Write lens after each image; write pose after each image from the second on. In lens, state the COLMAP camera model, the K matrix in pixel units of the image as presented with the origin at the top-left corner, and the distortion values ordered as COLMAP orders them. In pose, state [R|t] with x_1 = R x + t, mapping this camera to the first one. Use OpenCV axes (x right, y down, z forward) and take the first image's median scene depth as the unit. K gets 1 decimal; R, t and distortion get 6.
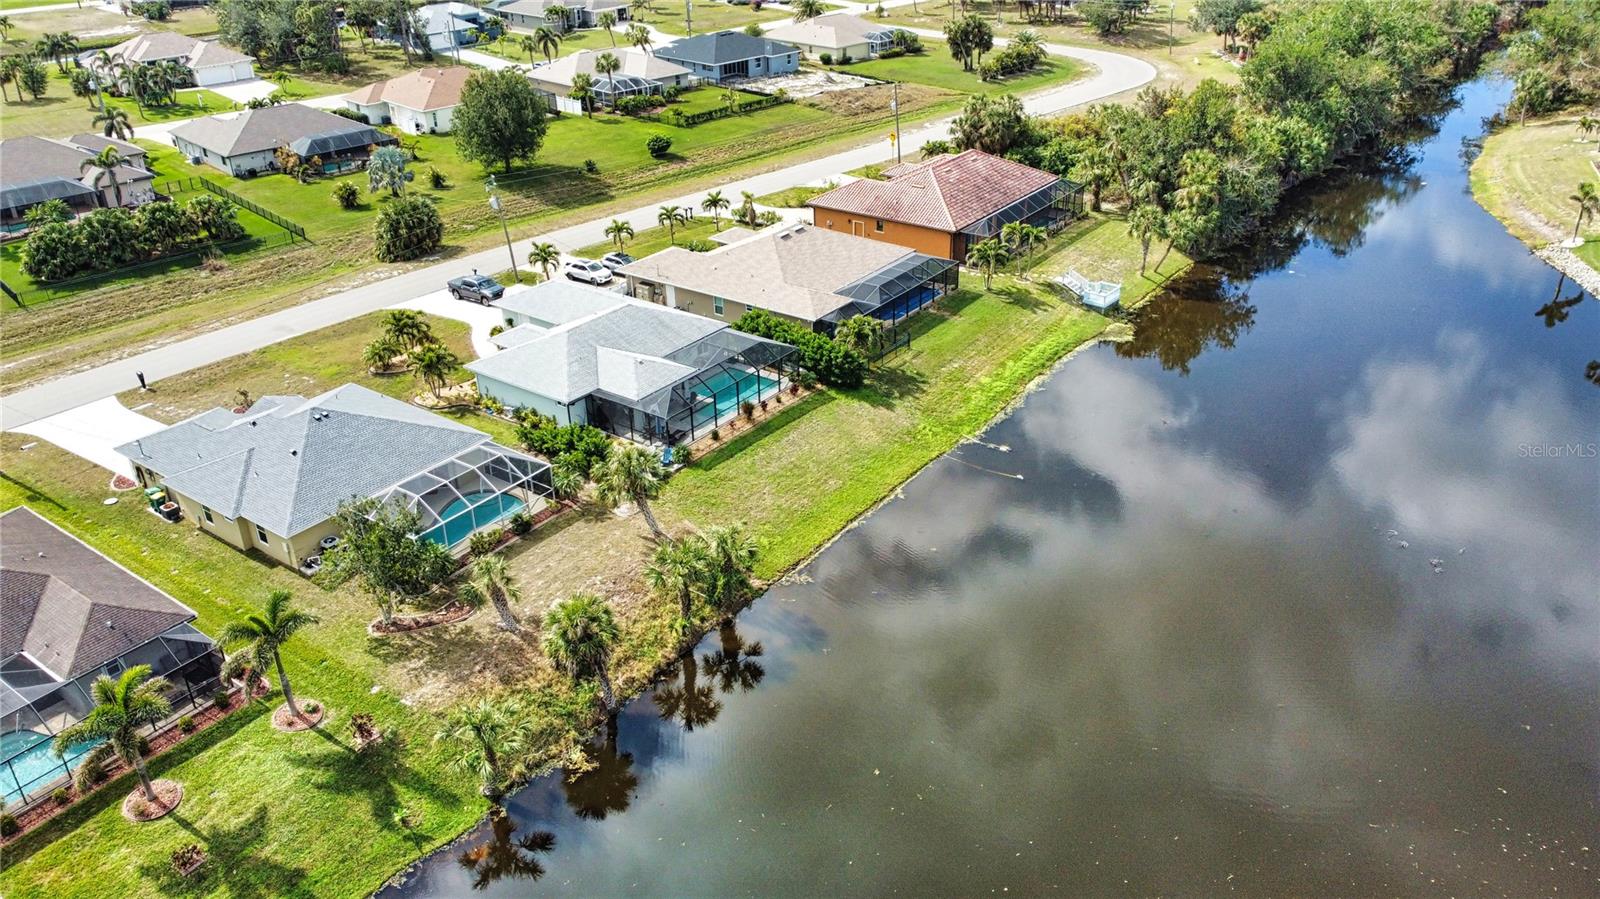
lens RADIAL K [[1209.0, 0, 801.2], [0, 1209.0, 455.0], [0, 0, 1]] dist [0.000943, -0.004797]
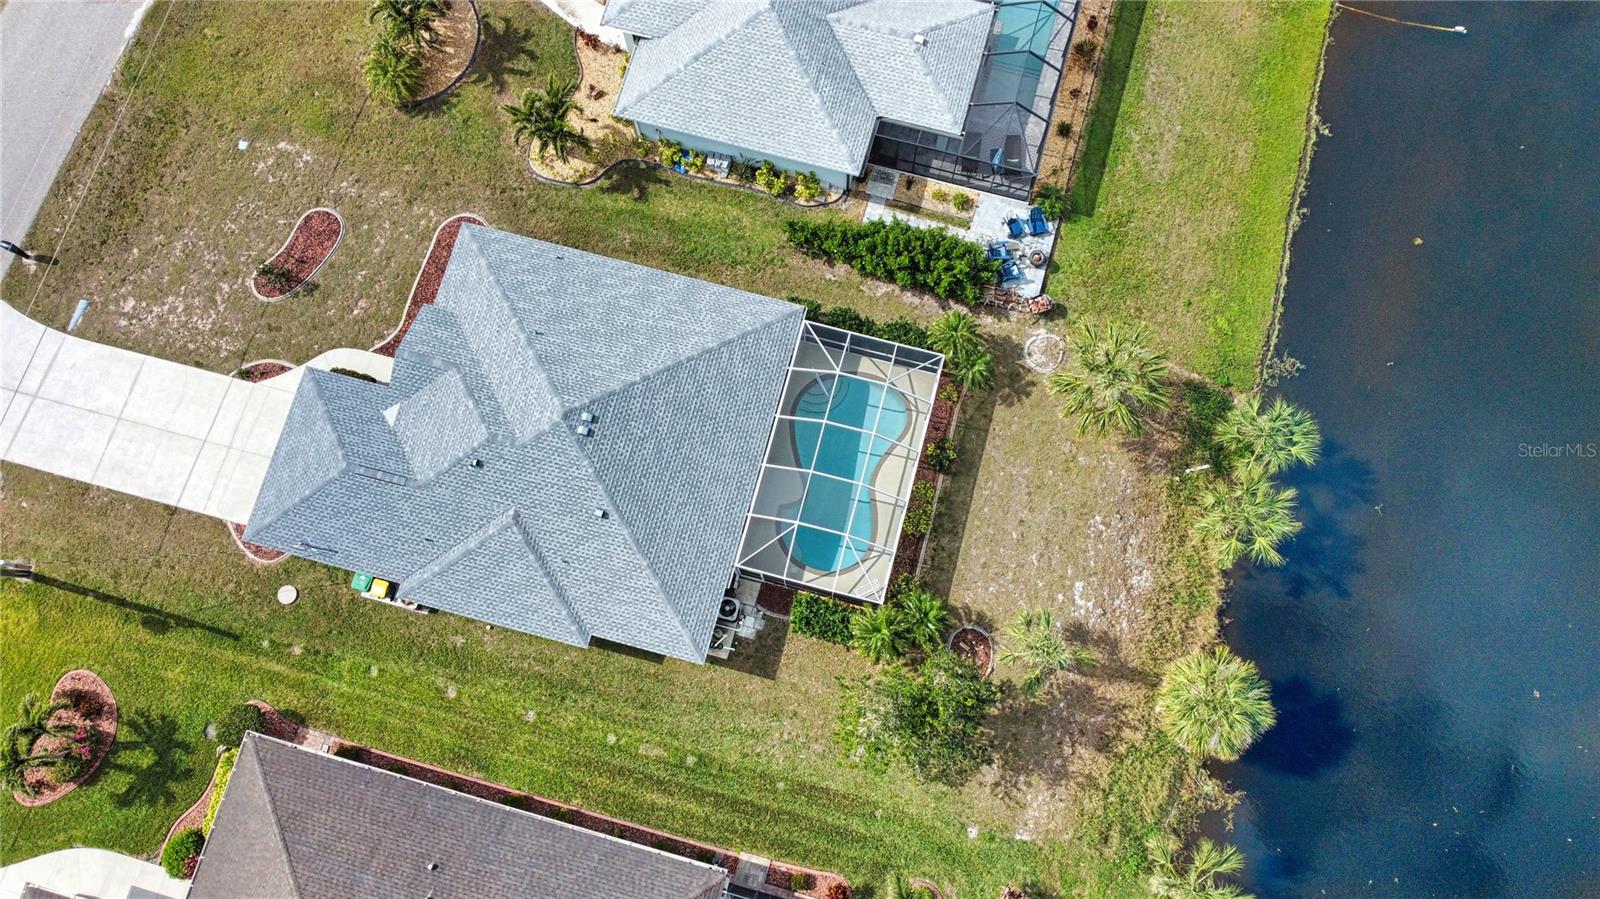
lens RADIAL K [[1202.1, 0, 803.2], [0, 1202.1, 456.8], [0, 0, 1]] dist [-0.005509, -0.005210]
pose [[0.933672, -0.347528, 0.086488, -0.225228], [0.165081, 0.631954, 0.757220, -0.294373], [-0.317812, -0.692718, 0.647408, 0.358537]]
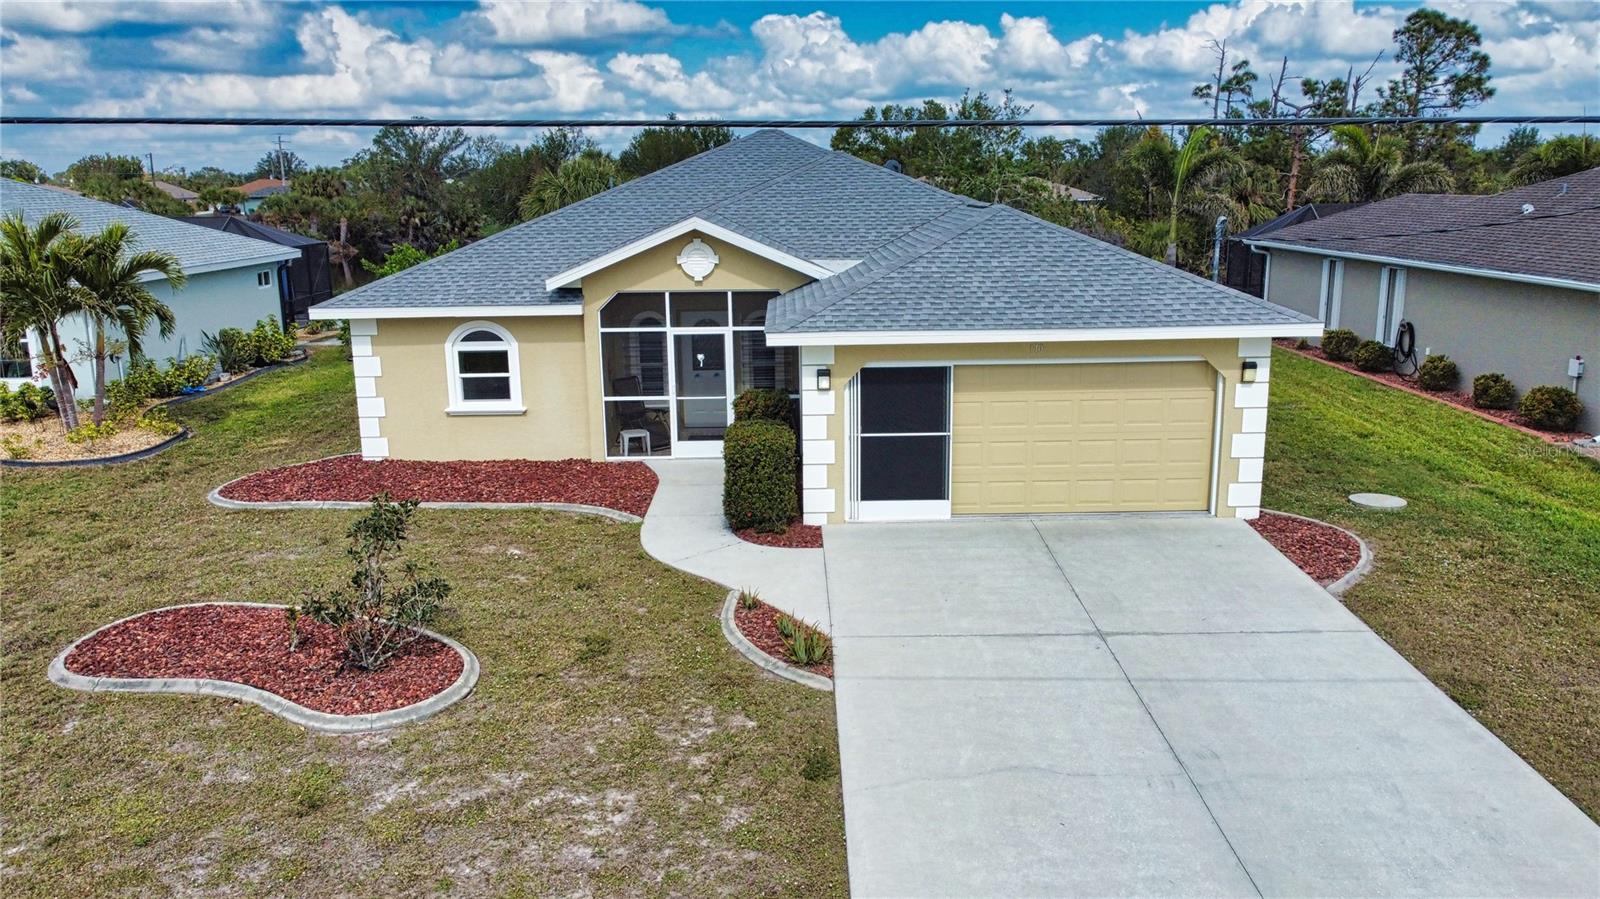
lens RADIAL K [[1209.0, 0, 801.2], [0, 1209.0, 455.0], [0, 0, 1]] dist [0.000943, -0.004797]
pose [[-0.594074, -0.154284, 0.789476, -0.450424], [0.396489, 0.797775, 0.454260, -0.076945], [-0.699909, 0.582883, -0.412766, 0.765068]]
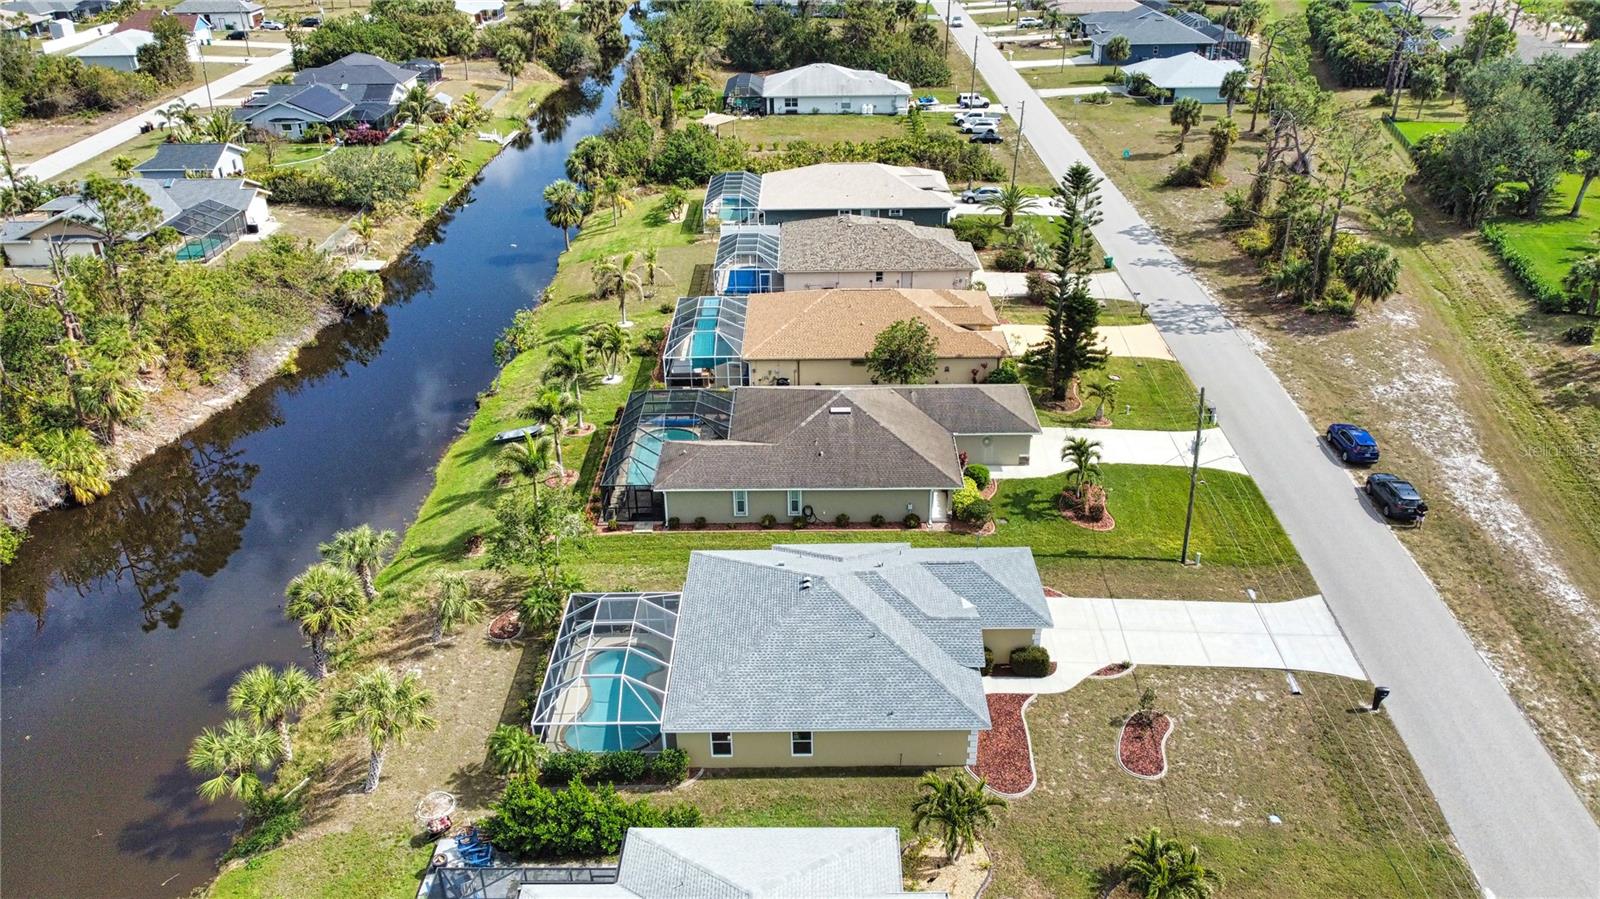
lens RADIAL K [[1211.7, 0, 804.6], [0, 1211.7, 451.1], [0, 0, 1]] dist [-0.002583, -0.010612]
pose [[-0.810914, 0.293192, -0.506416, -0.011145], [-0.251606, 0.606642, 0.754109, -0.438104], [0.528312, 0.738935, -0.418165, 0.809235]]
